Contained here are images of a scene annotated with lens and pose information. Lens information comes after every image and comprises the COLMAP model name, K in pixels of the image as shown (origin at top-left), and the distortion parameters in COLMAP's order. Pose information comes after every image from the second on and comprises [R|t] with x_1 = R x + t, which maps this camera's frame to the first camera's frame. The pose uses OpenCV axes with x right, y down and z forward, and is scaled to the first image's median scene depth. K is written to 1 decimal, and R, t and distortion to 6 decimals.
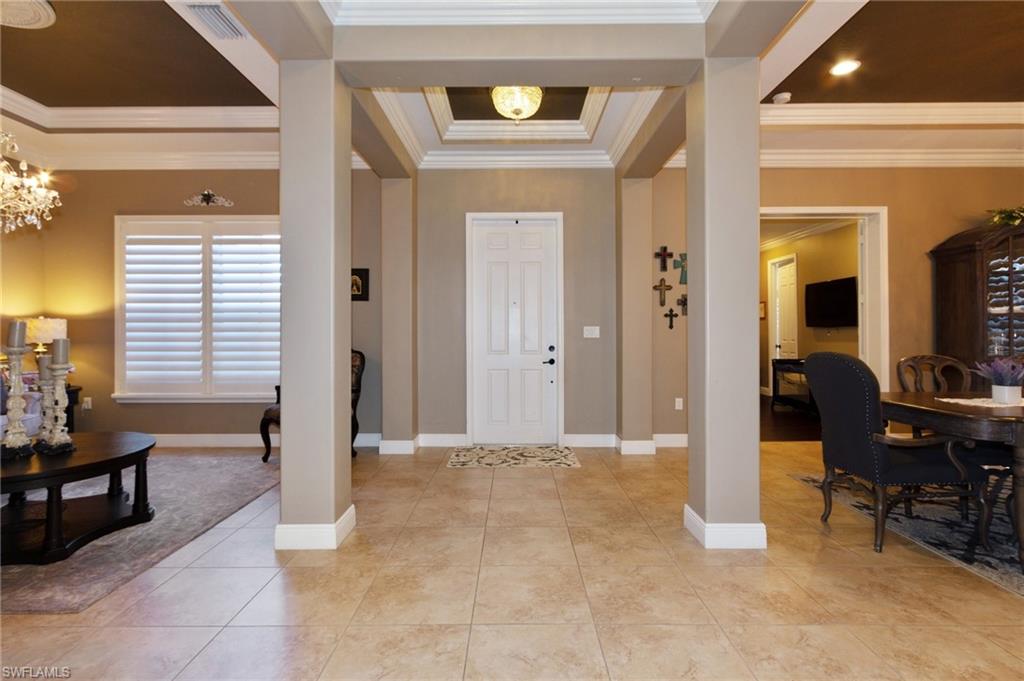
lens RADIAL K [[479.7, 0, 513.8], [0, 479.7, 336.2], [0, 0, 1]] dist [0.001287, -0.000211]
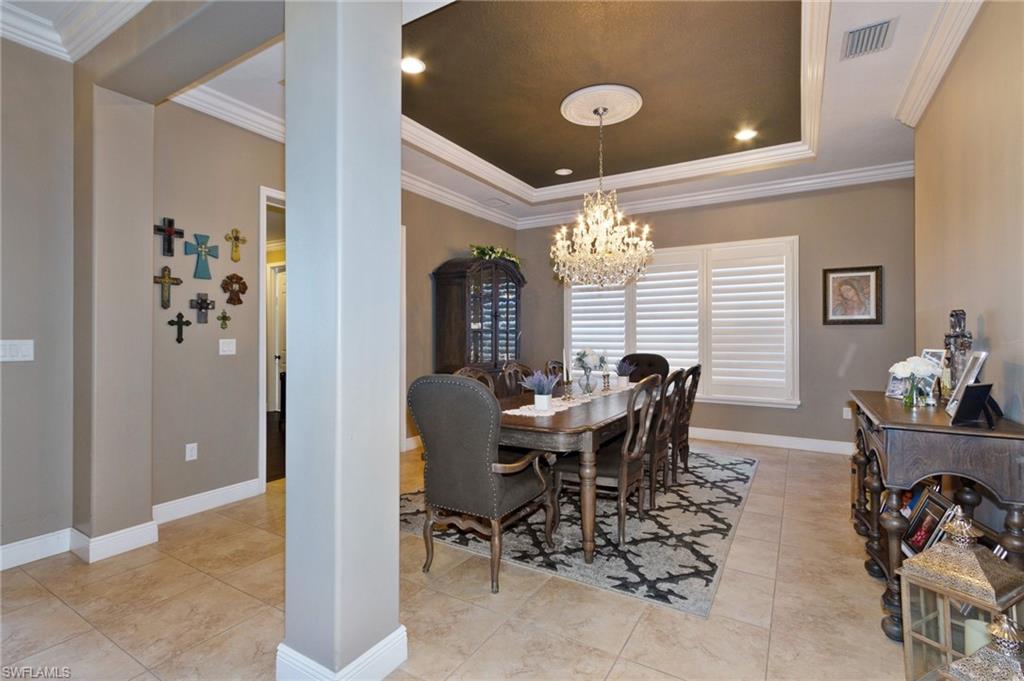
lens RADIAL K [[479.7, 0, 513.8], [0, 479.7, 336.2], [0, 0, 1]] dist [0.001287, -0.000211]
pose [[0.525333, 0.003599, 0.850889, 0.000413], [0.008098, 0.999925, -0.009229, -0.015144], [-0.850858, 0.011739, 0.525264, 0.252746]]
